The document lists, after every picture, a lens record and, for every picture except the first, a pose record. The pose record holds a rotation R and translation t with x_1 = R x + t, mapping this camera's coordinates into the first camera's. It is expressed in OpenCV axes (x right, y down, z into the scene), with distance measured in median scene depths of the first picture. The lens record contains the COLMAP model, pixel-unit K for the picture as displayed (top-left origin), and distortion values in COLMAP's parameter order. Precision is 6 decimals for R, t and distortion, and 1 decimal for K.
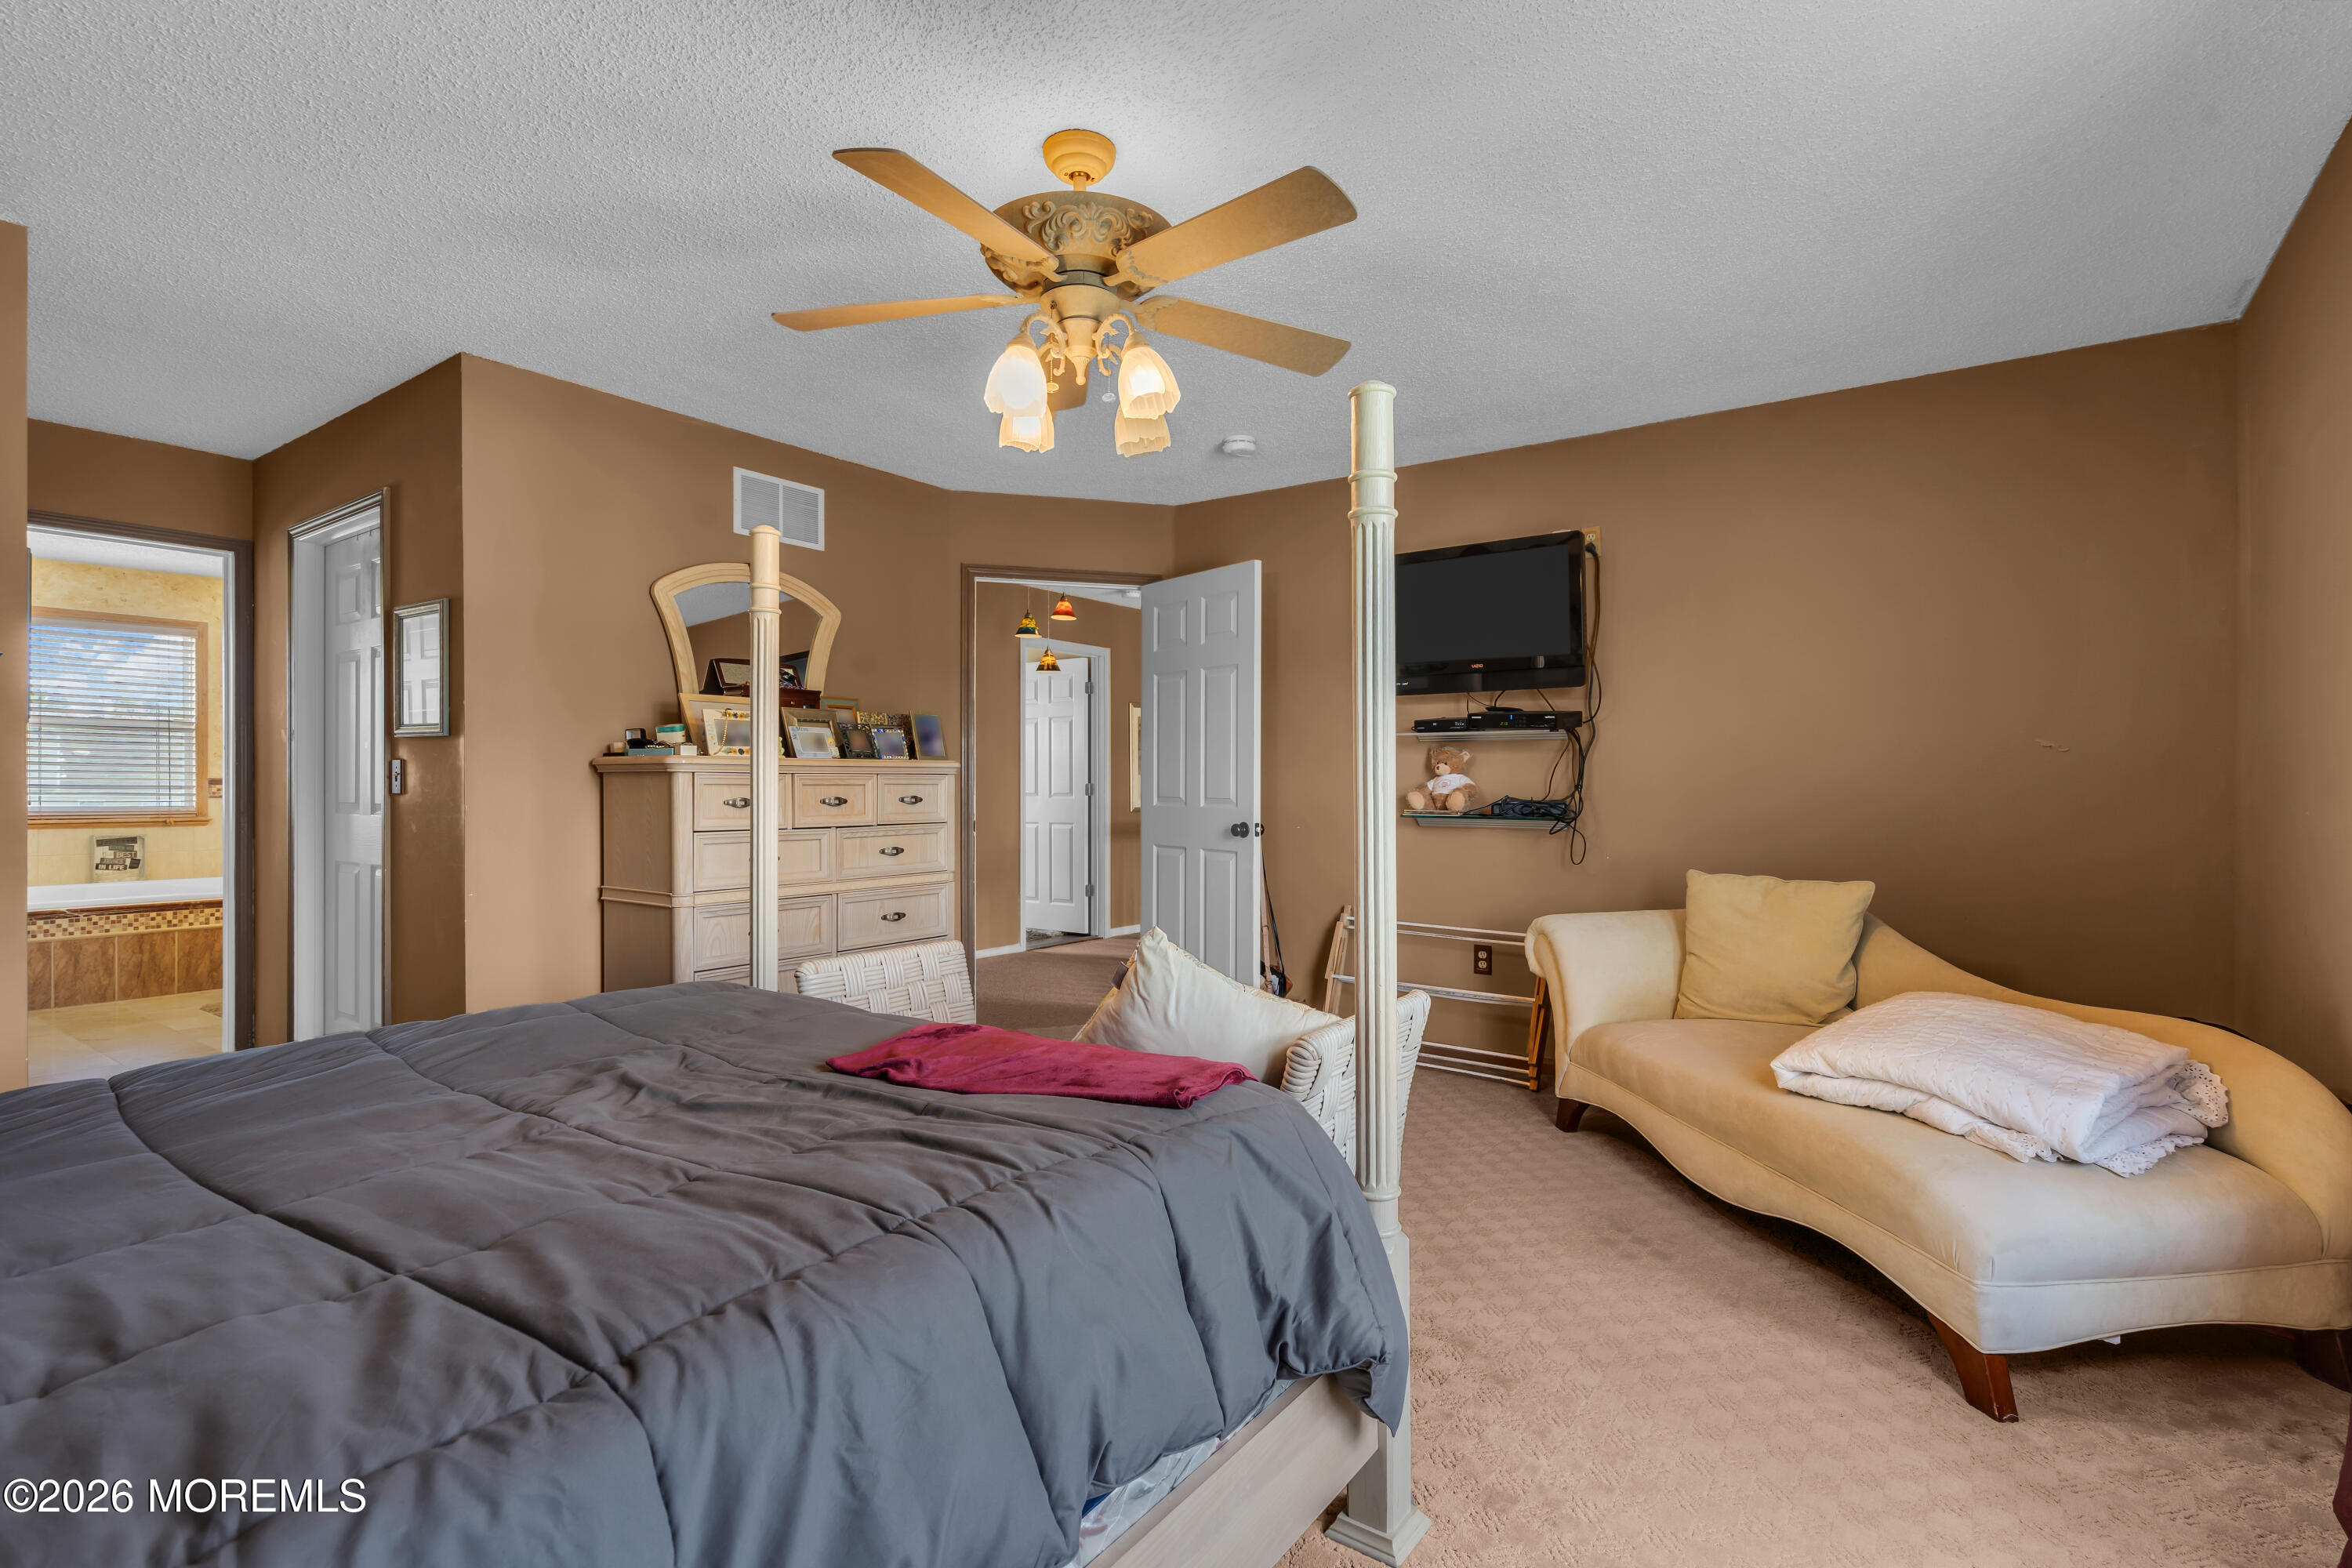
lens RADIAL K [[1114.6, 0, 1178.3], [0, 1114.6, 780.7], [0, 0, 1]] dist [-0.001527, 0.002333]
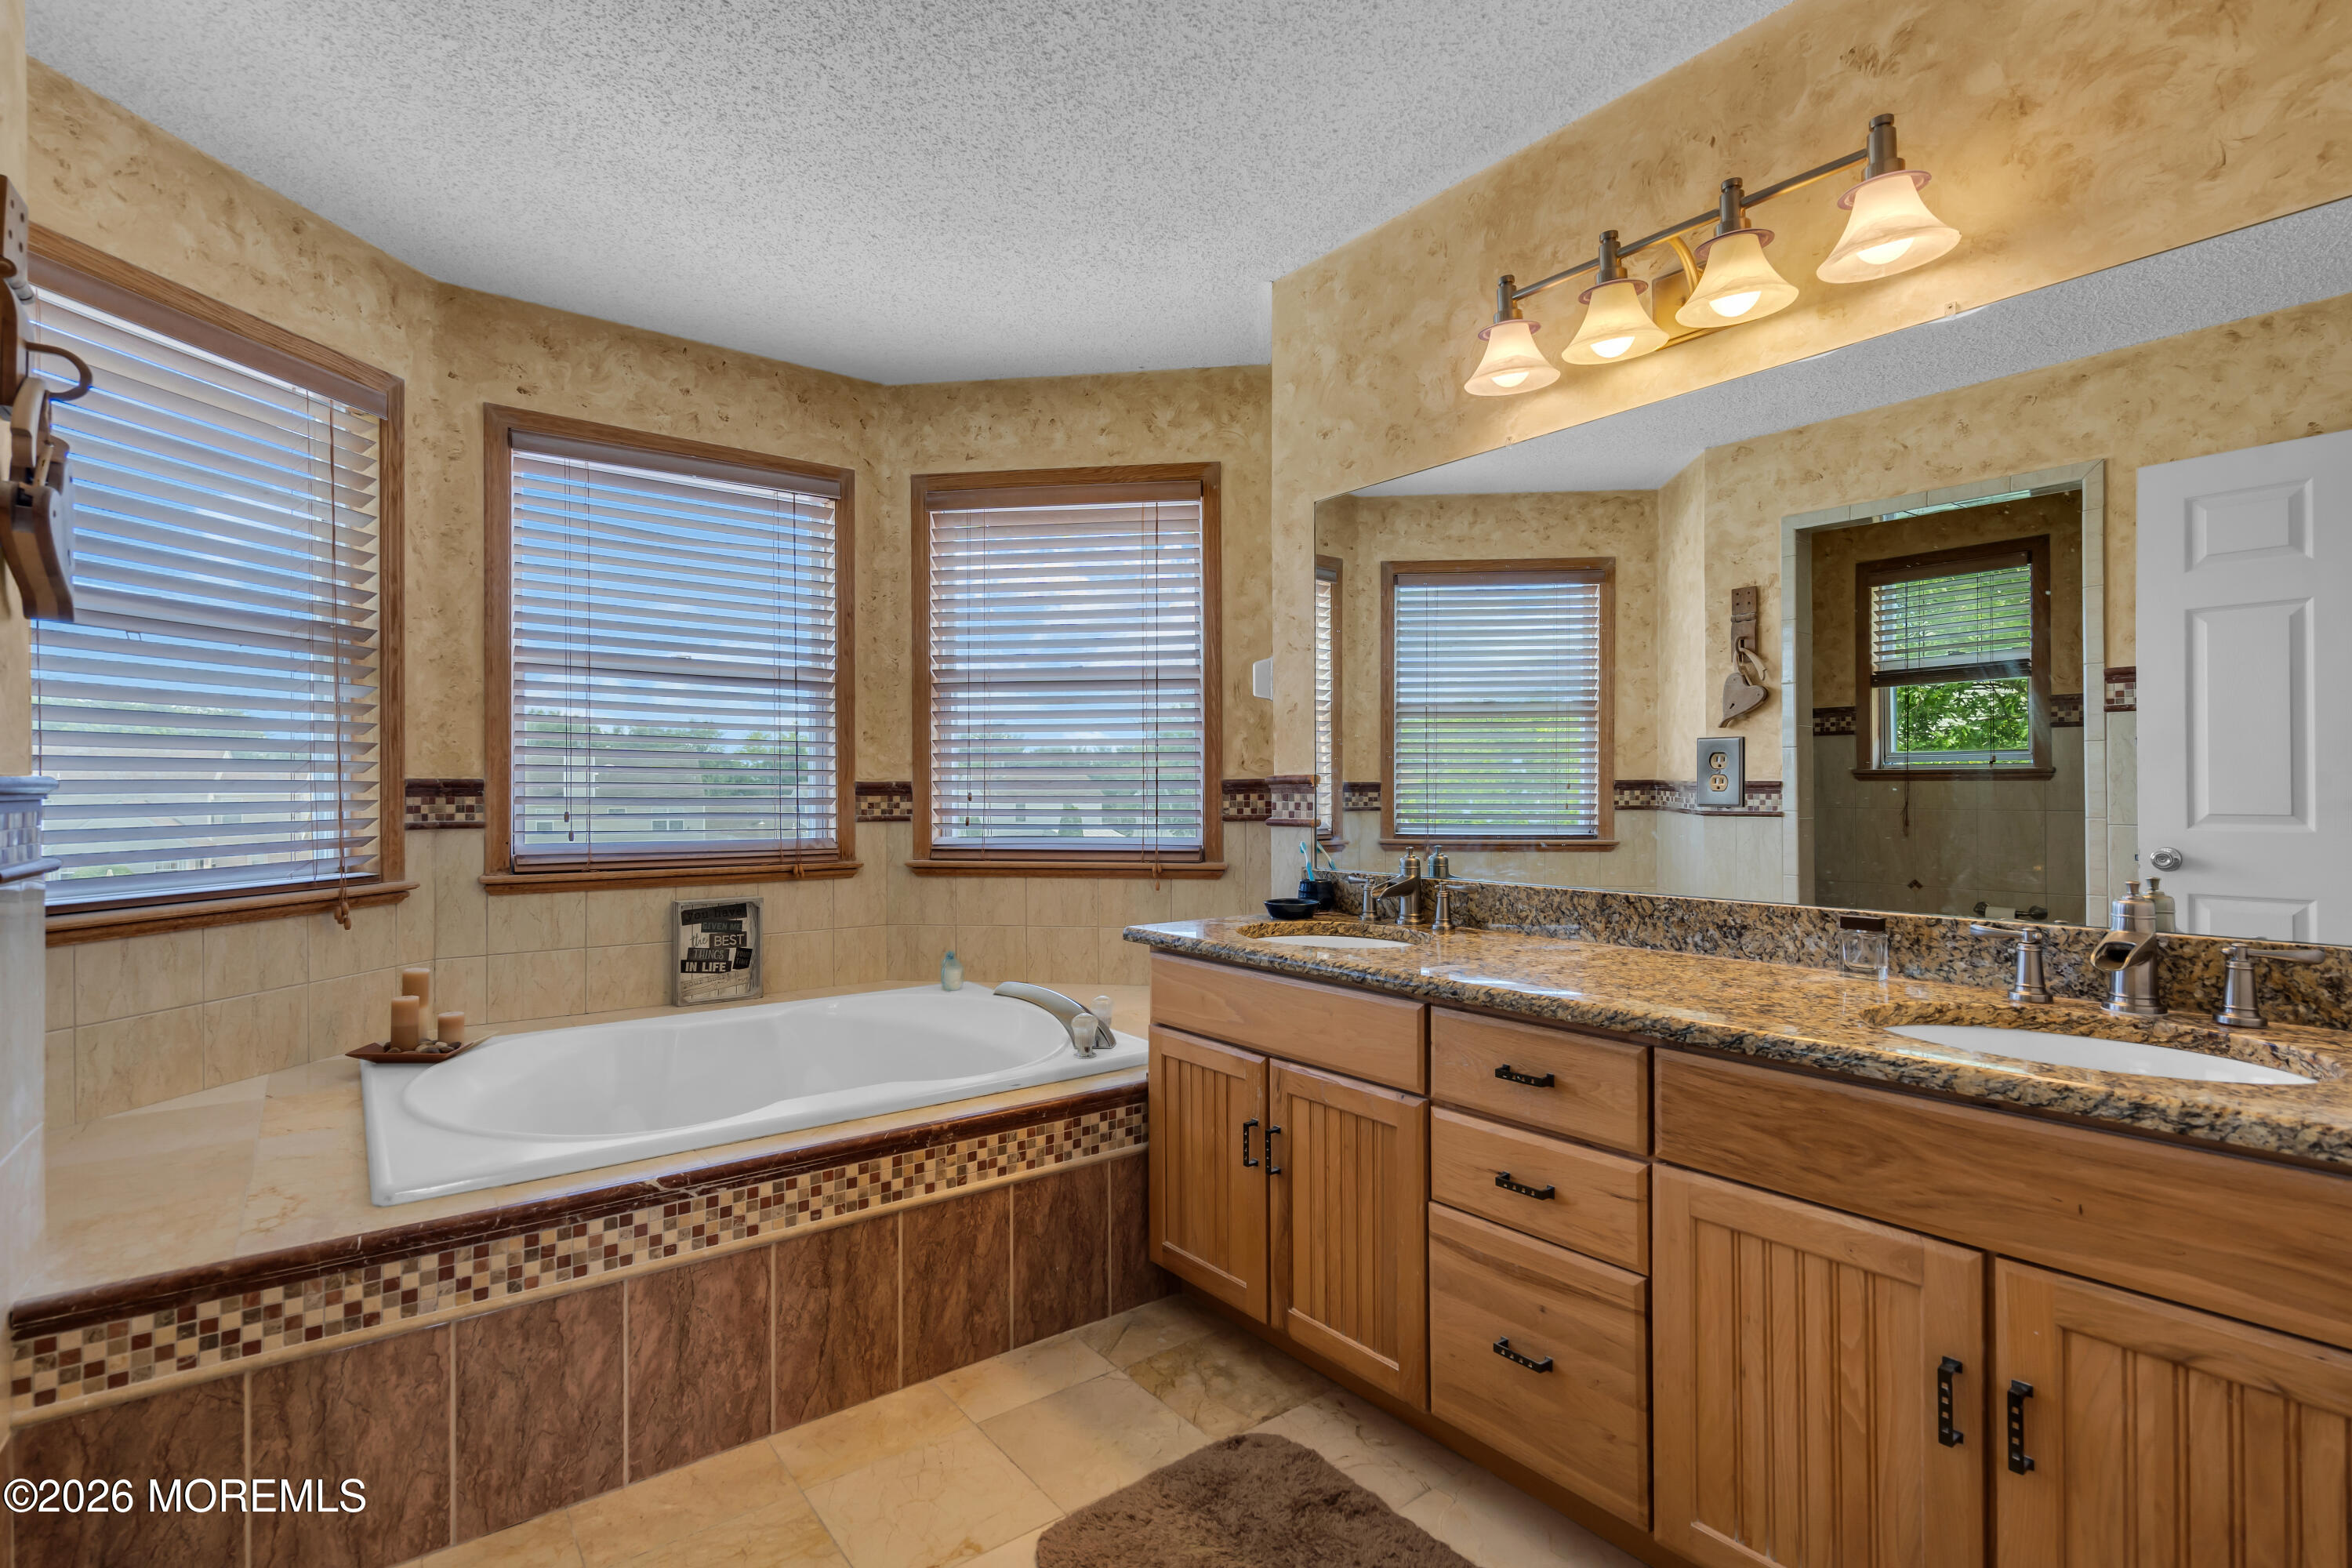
lens RADIAL K [[1112.9, 0, 1189.9], [0, 1112.9, 787.0], [0, 0, 1]] dist [-0.001868, 0.001519]
pose [[0.957035, -0.003457, -0.289952, -0.718491], [0.002978, 0.999993, -0.002092, 0.001730], [0.289958, 0.001139, 0.957039, 0.699524]]
